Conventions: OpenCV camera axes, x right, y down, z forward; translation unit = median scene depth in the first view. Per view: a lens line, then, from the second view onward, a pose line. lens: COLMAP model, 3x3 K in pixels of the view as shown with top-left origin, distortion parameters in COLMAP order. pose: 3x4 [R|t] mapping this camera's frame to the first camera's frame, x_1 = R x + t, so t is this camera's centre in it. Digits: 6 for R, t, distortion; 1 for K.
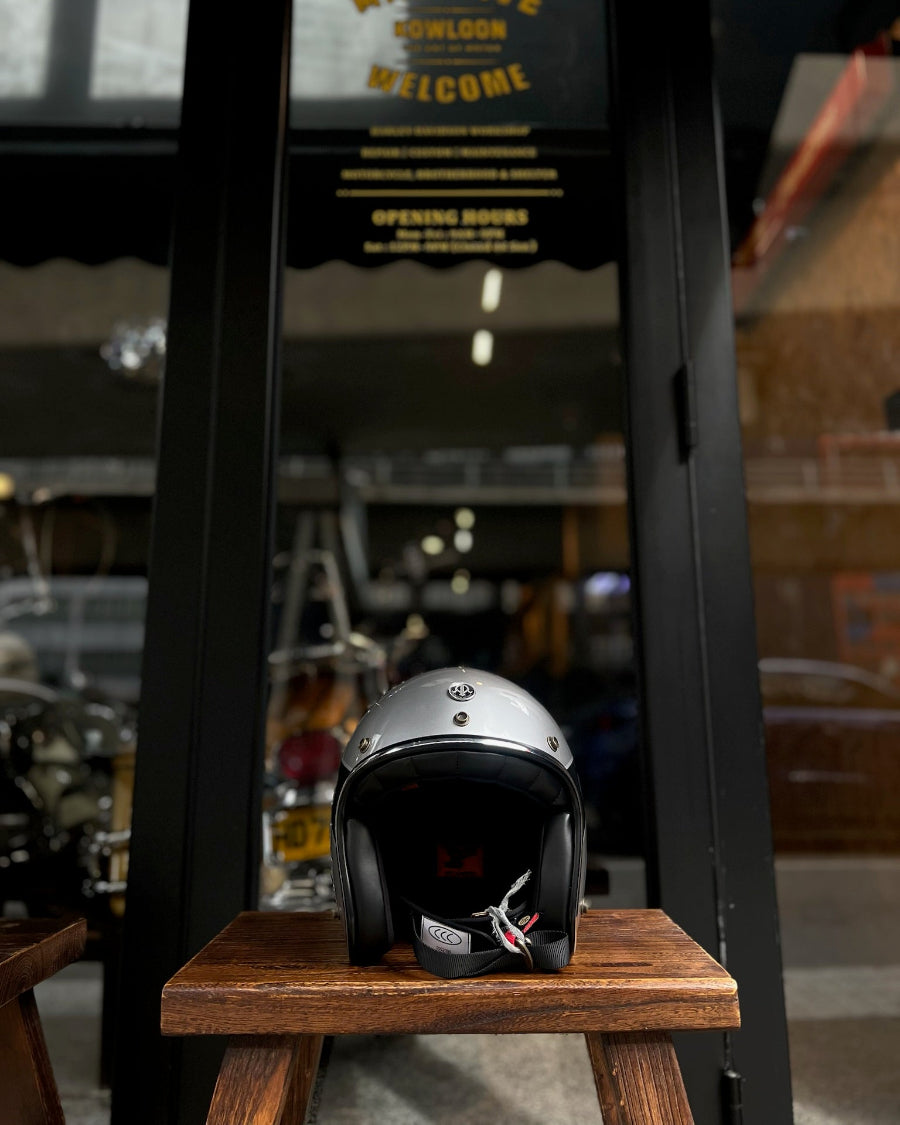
lens RADIAL K [[920.2, 0, 456.9], [0, 920.2, 524.8], [0, 0, 1]] dist [0.008955, -0.004984]
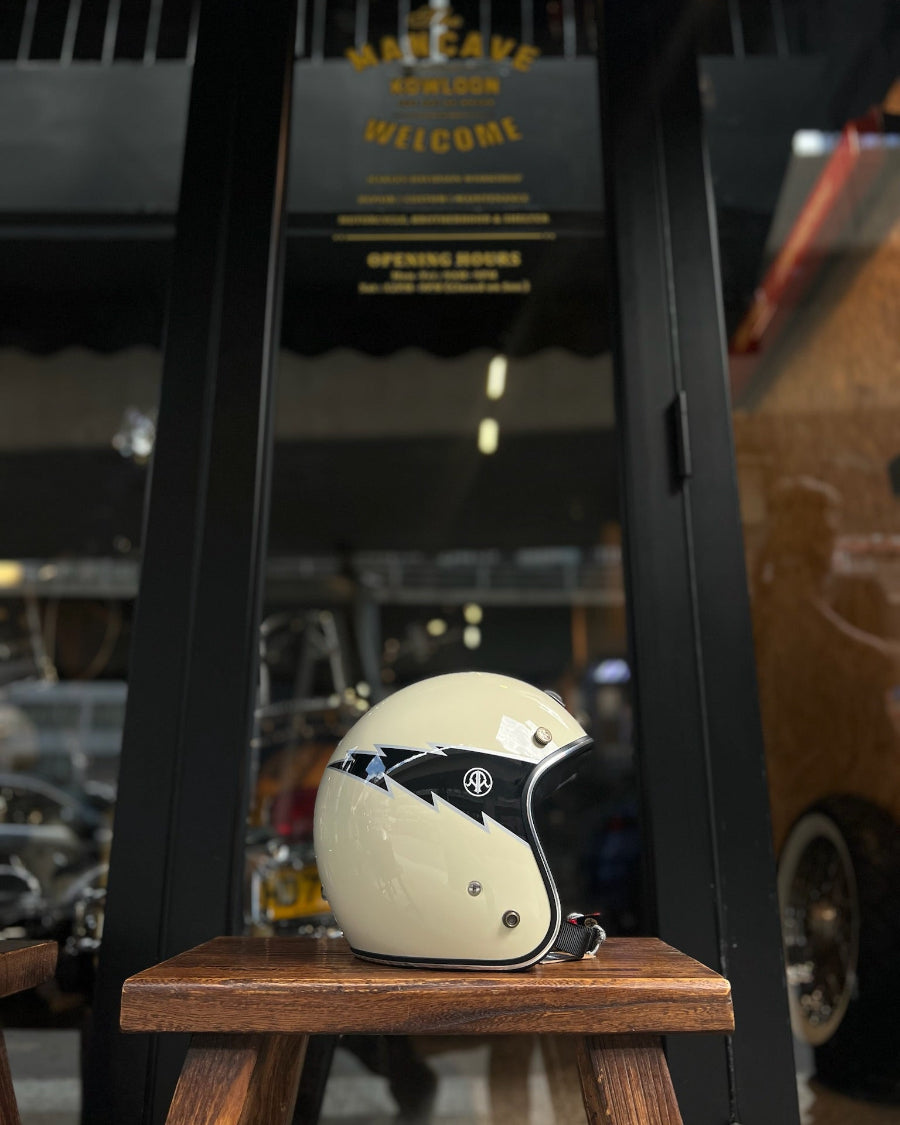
lens RADIAL K [[920.5, 0, 450.0], [0, 920.5, 562.5], [0, 0, 1]] dist [0.008004, -0.001992]
pose [[0.999796, 0.000264, -0.020188, 0.019978], [-0.001784, 0.997159, -0.075303, 0.075682], [0.020110, 0.075324, 0.996956, 0.013289]]
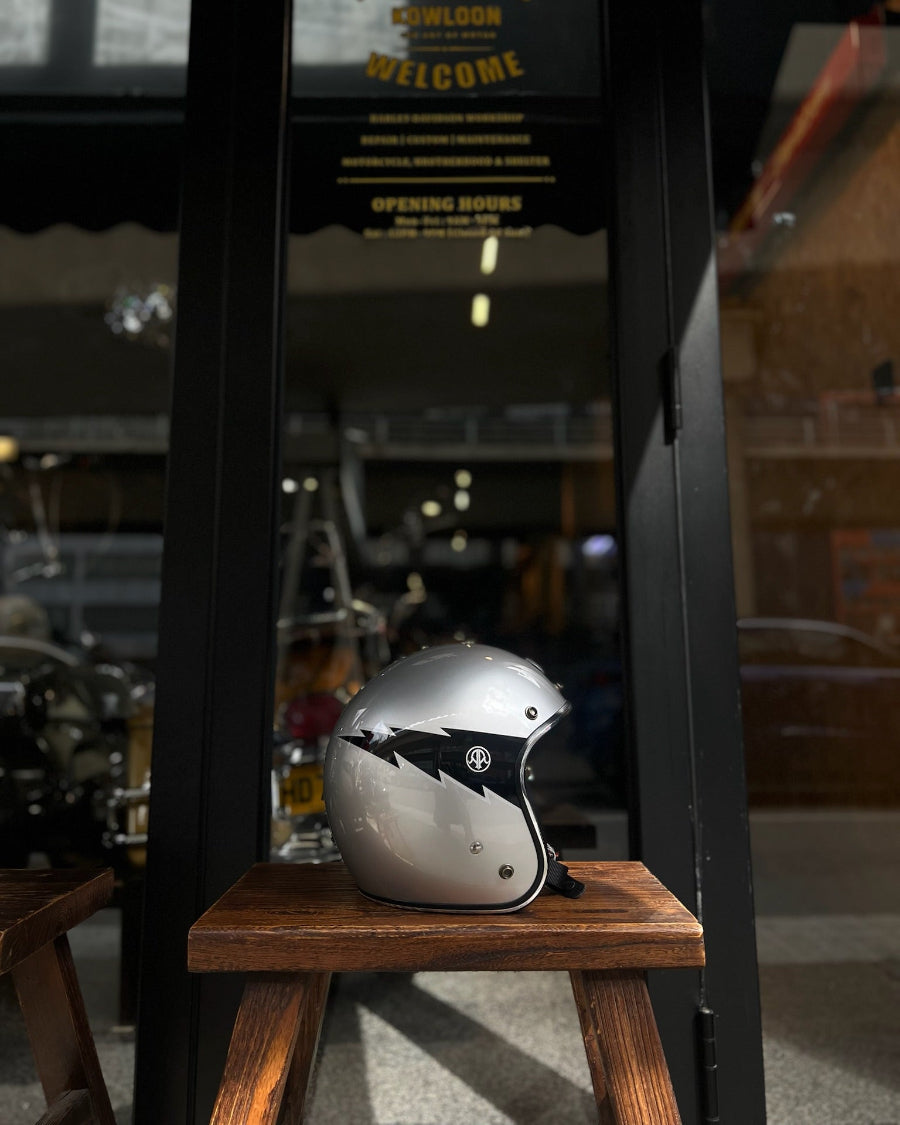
lens RADIAL K [[919.1, 0, 449.2], [0, 919.1, 521.6], [0, 0, 1]] dist [0.012944, -0.009815]
pose [[0.999973, -0.000556, -0.007326, 0.002954], [0.000879, 0.999027, 0.044100, -0.022869], [0.007295, -0.044105, 0.999000, -0.050044]]
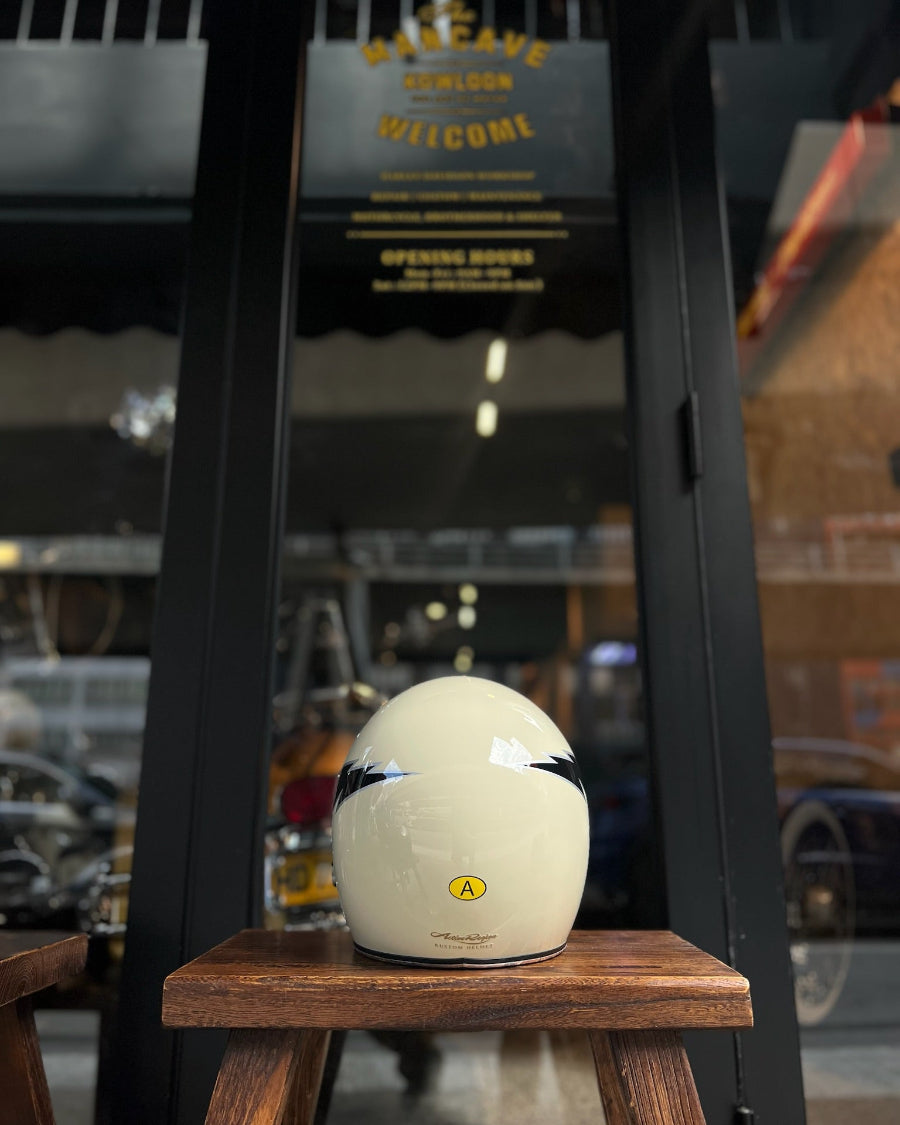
lens RADIAL K [[921.3, 0, 447.5], [0, 921.3, 558.5], [0, 0, 1]] dist [0.006729, -0.001096]
pose [[0.999887, 0.004592, -0.014317, -0.002209], [-0.005367, 0.998497, -0.054535, 0.055939], [0.014045, 0.054606, 0.998409, -0.003487]]
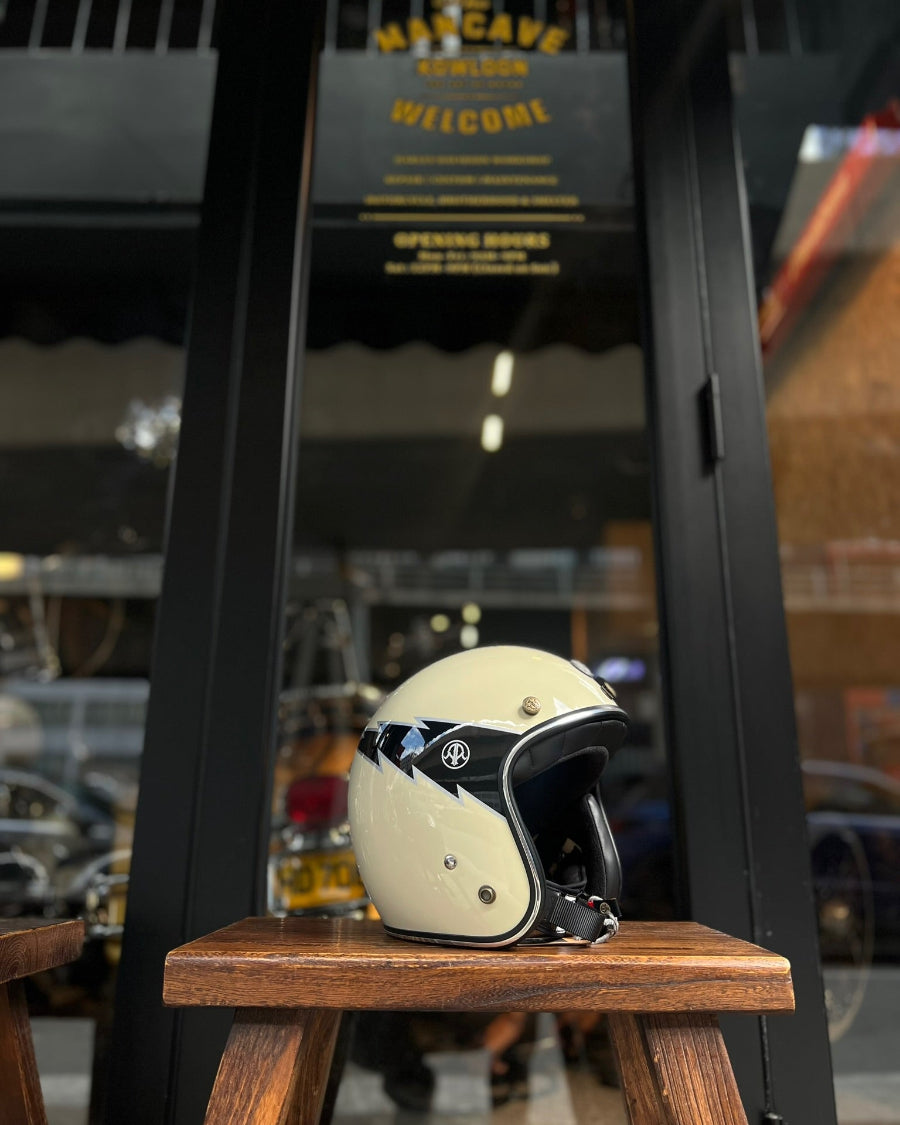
lens RADIAL K [[921.3, 0, 447.5], [0, 921.3, 558.5], [0, 0, 1]] dist [0.006729, -0.001096]
pose [[0.999811, 0.011056, -0.015994, -0.013951], [-0.012332, 0.996554, -0.082022, 0.095298], [0.015032, 0.082204, 0.996502, 0.025728]]
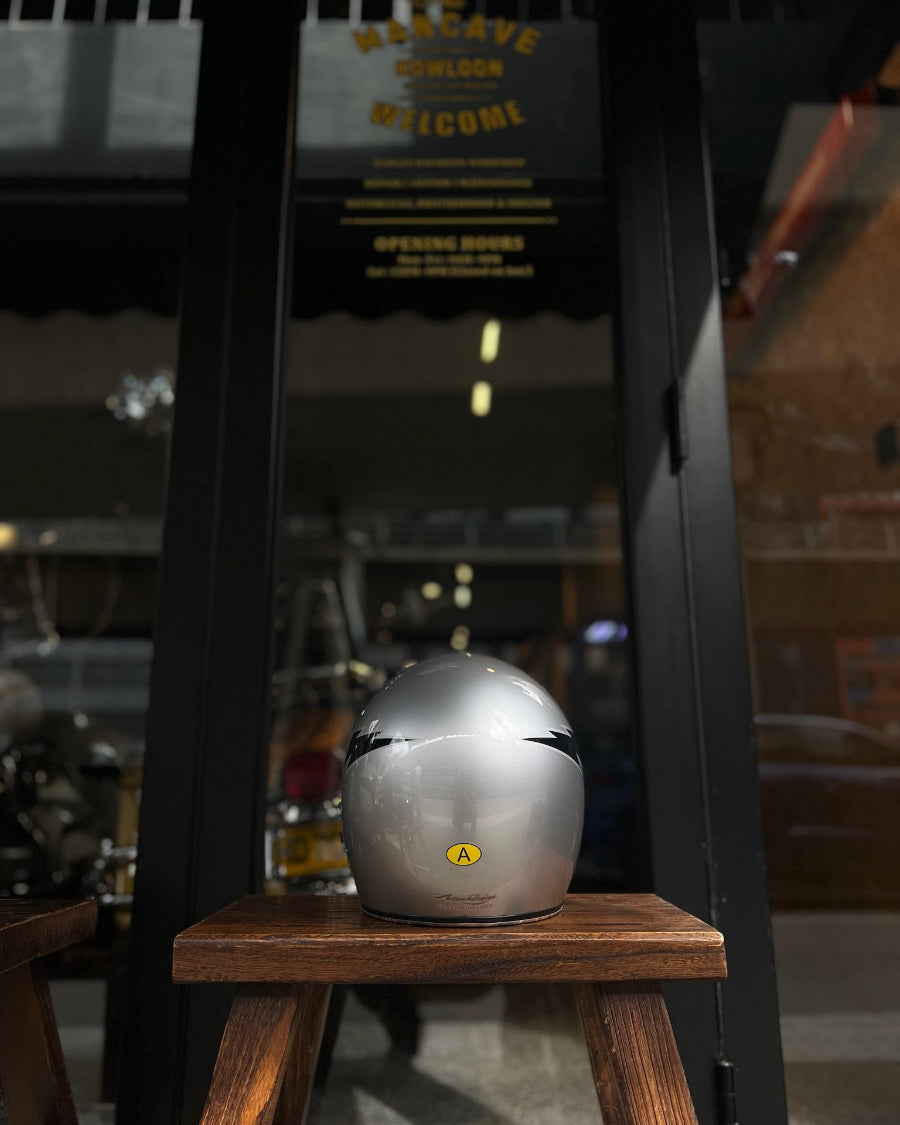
lens RADIAL K [[921.3, 0, 447.5], [0, 921.3, 558.5], [0, 0, 1]] dist [0.006729, -0.001096]
pose [[0.999954, 0.000178, -0.009538, 0.000663], [-0.000485, 0.999483, -0.032159, 0.056039], [0.009527, 0.032162, 0.999437, -0.031607]]
